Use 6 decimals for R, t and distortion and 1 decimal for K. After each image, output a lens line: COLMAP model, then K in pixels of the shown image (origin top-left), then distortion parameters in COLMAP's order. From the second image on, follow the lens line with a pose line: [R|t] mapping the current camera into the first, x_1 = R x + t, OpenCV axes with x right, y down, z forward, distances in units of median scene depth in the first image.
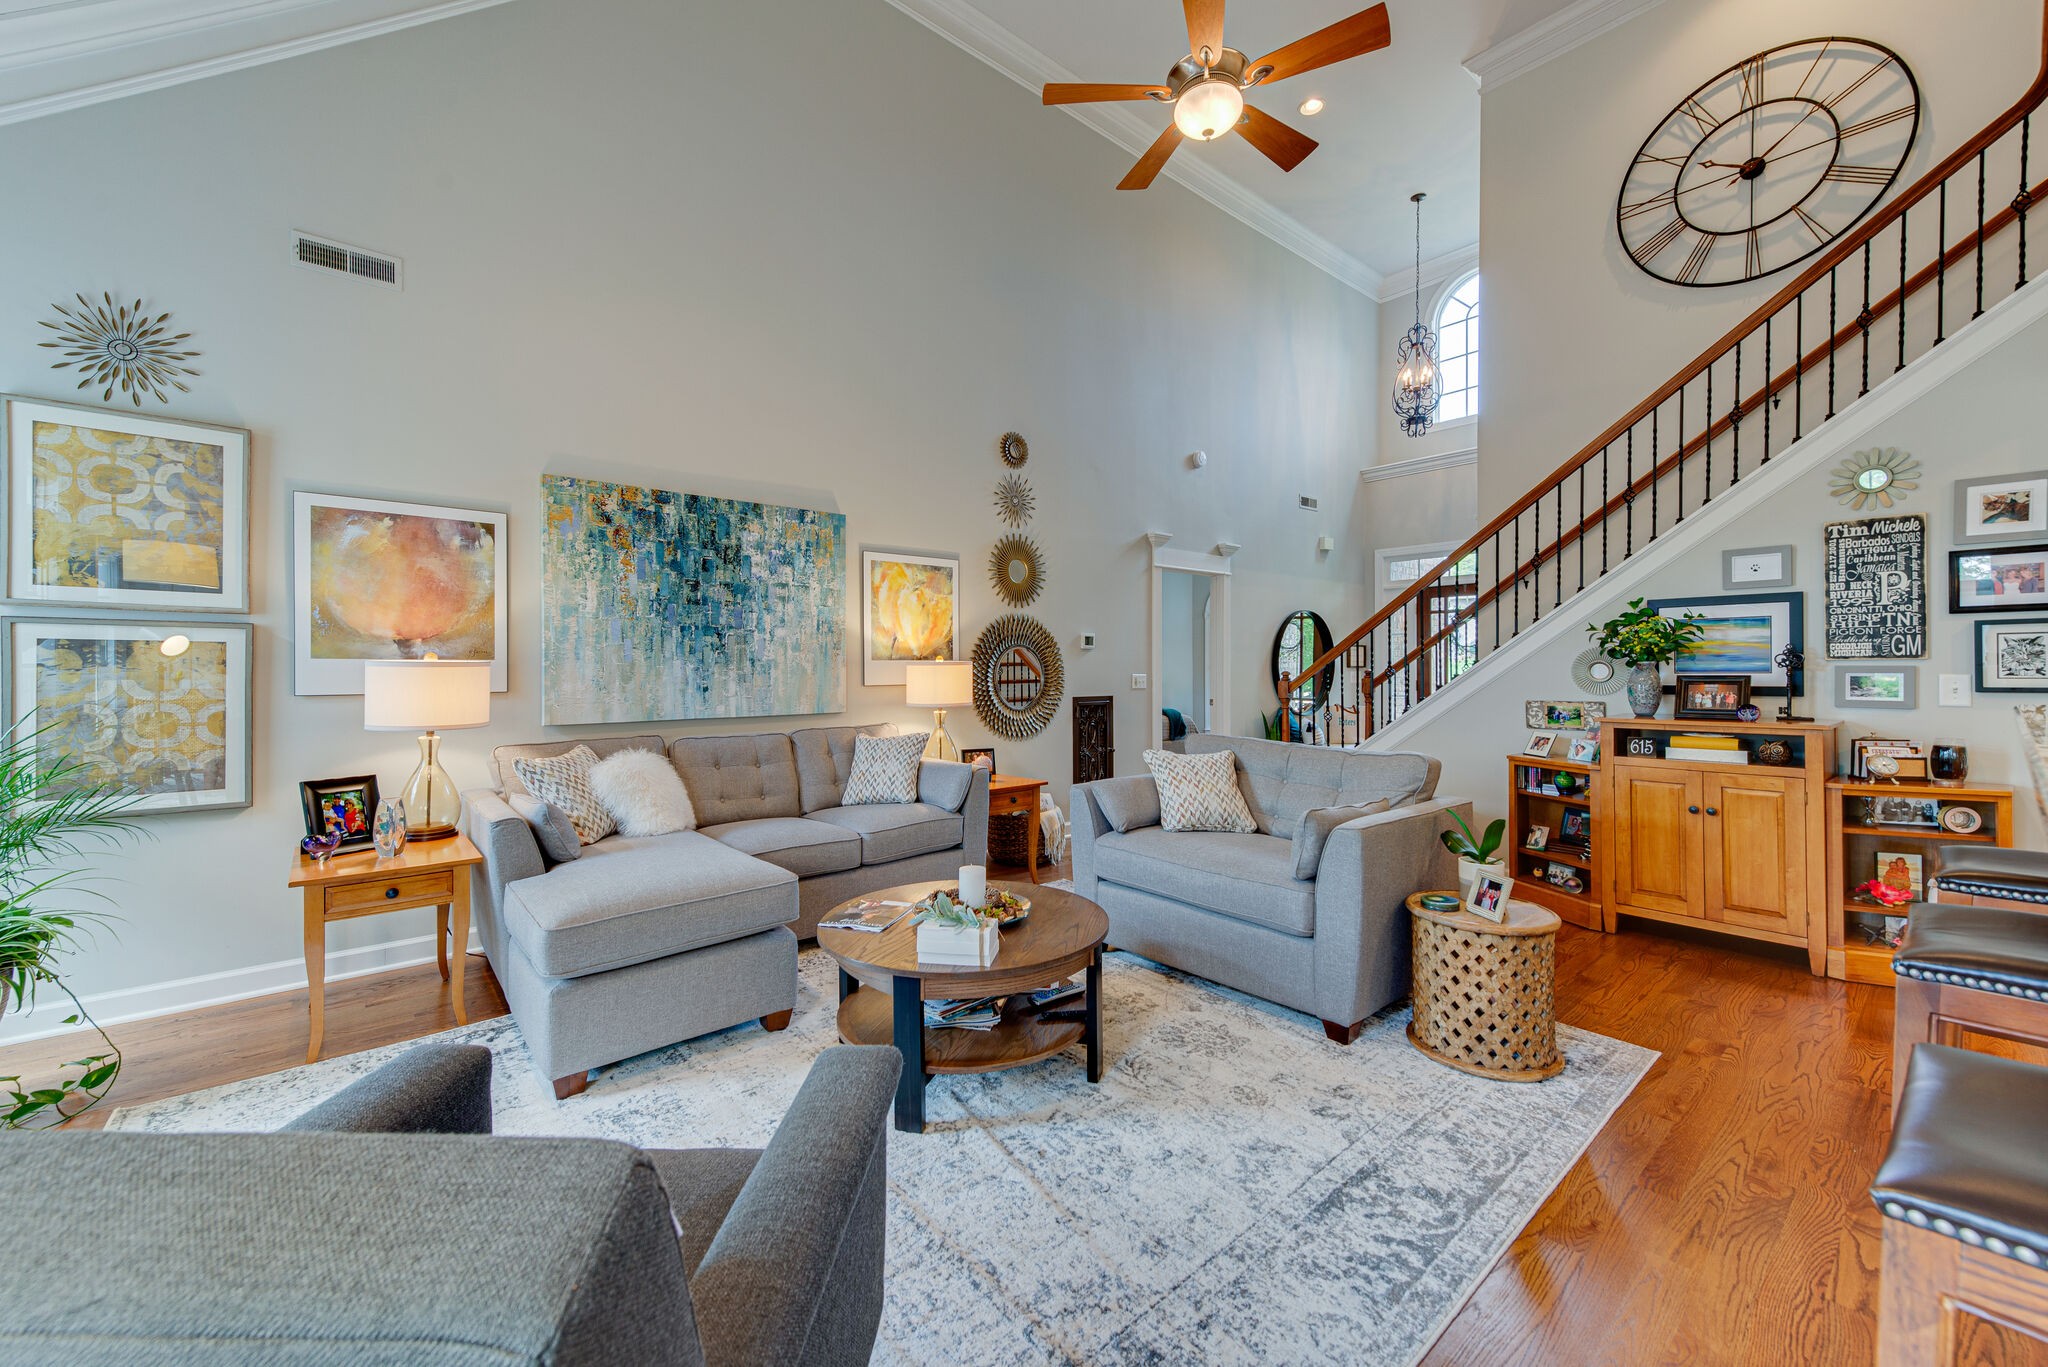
lens RADIAL K [[825.9, 0, 1022.3], [0, 825.9, 674.7], [0, 0, 1]] dist [0.015885, -0.001306]
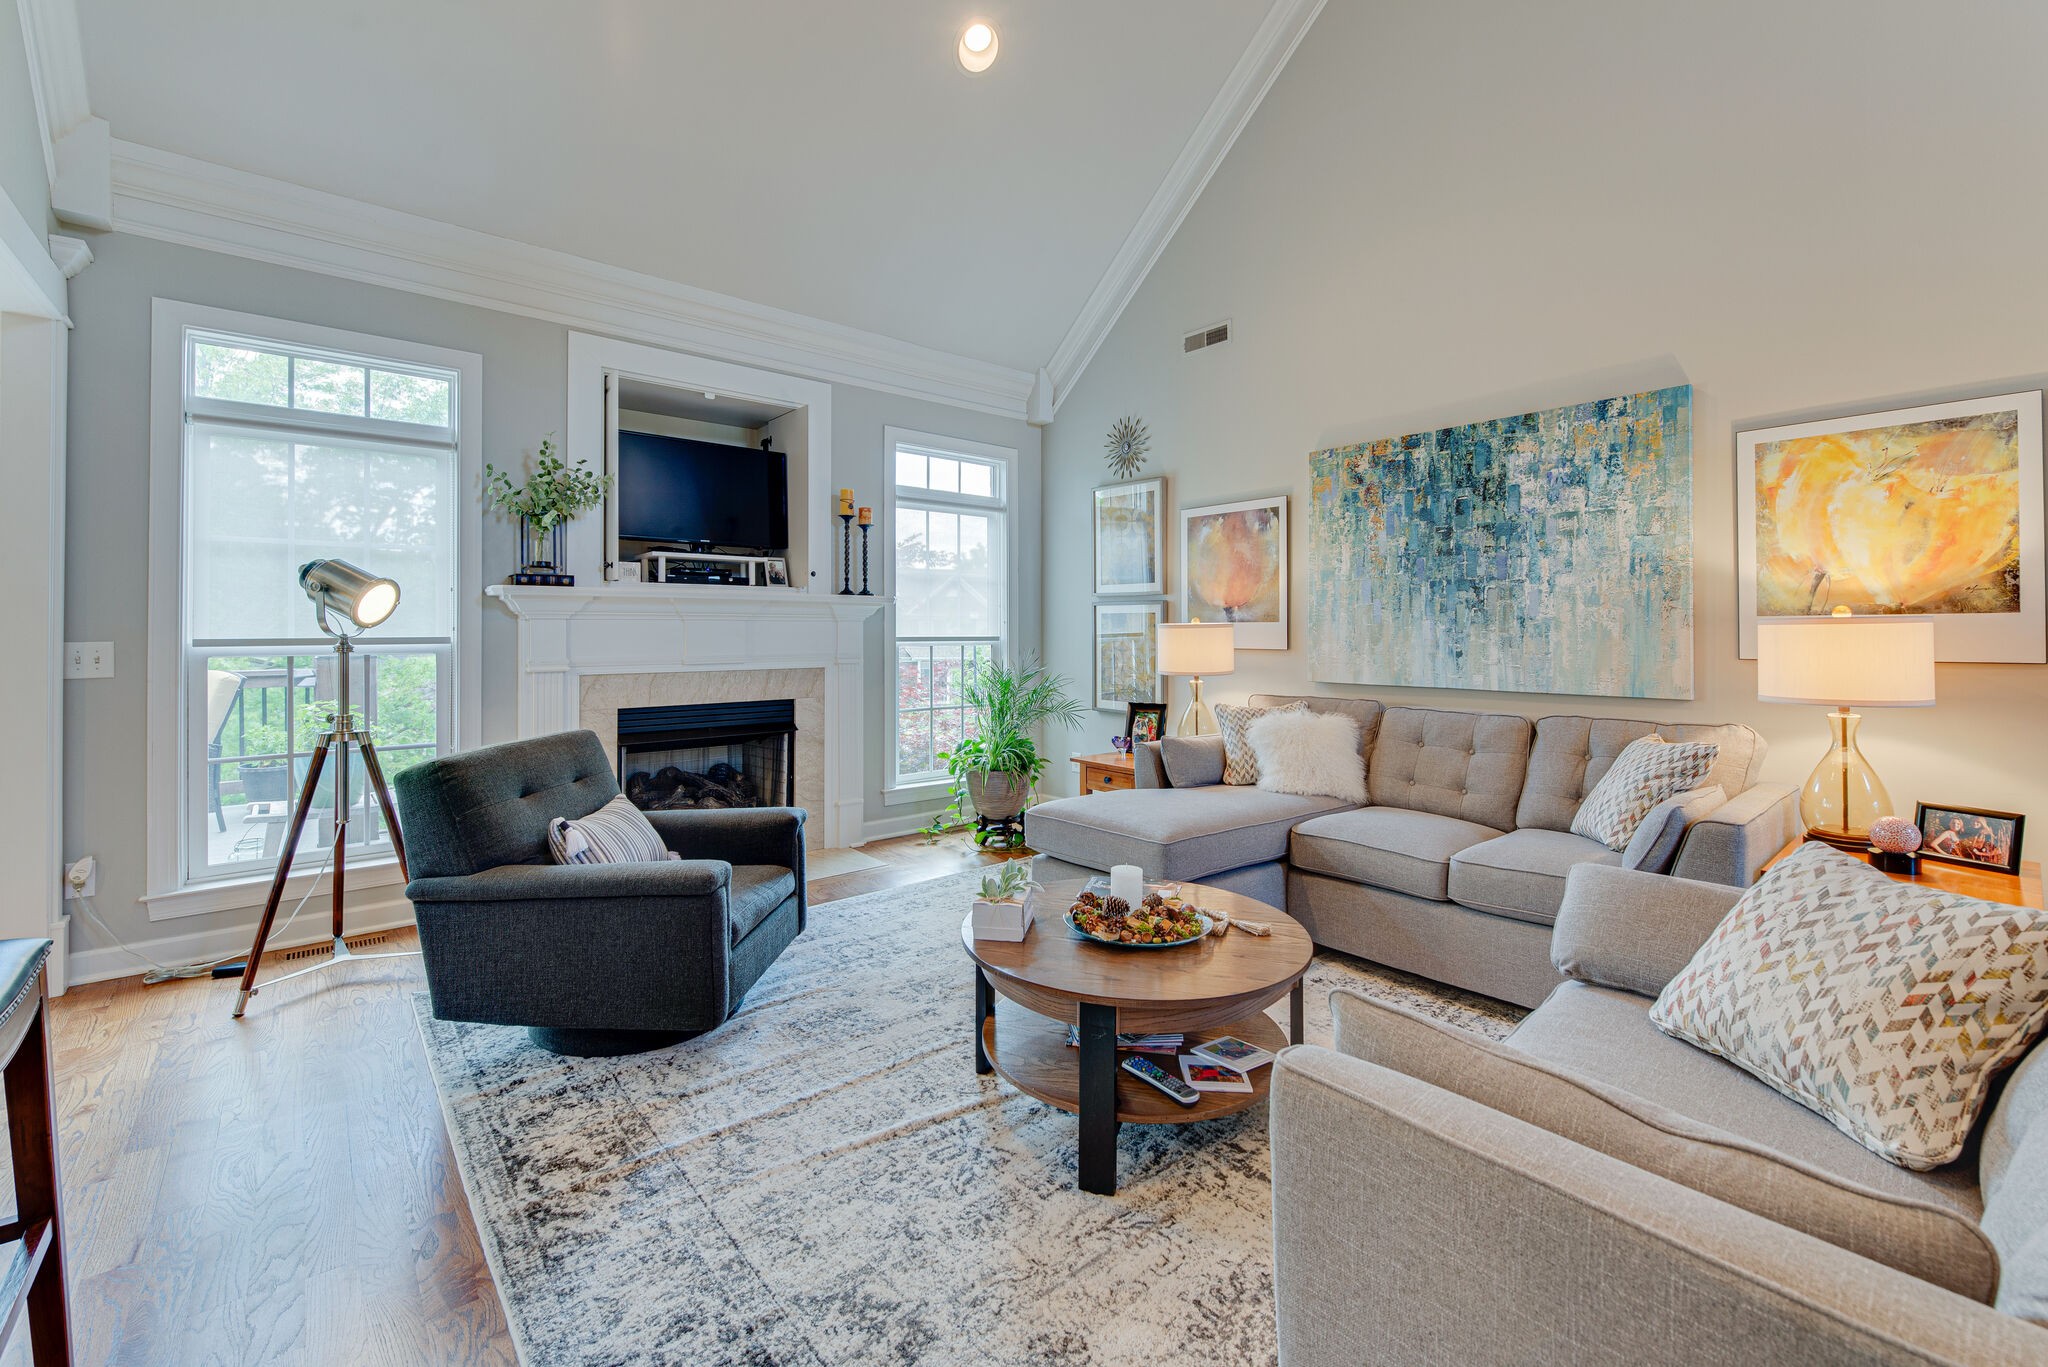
lens RADIAL K [[825.9, 0, 959.0], [0, 825.9, 619.5], [0, 0, 1]] dist [0.015885, -0.001306]
pose [[-0.038050, -0.011549, -0.999209, 0.485220], [-0.009656, 0.999891, -0.011189, -0.003670], [0.999229, 0.009223, -0.038157, 0.527321]]
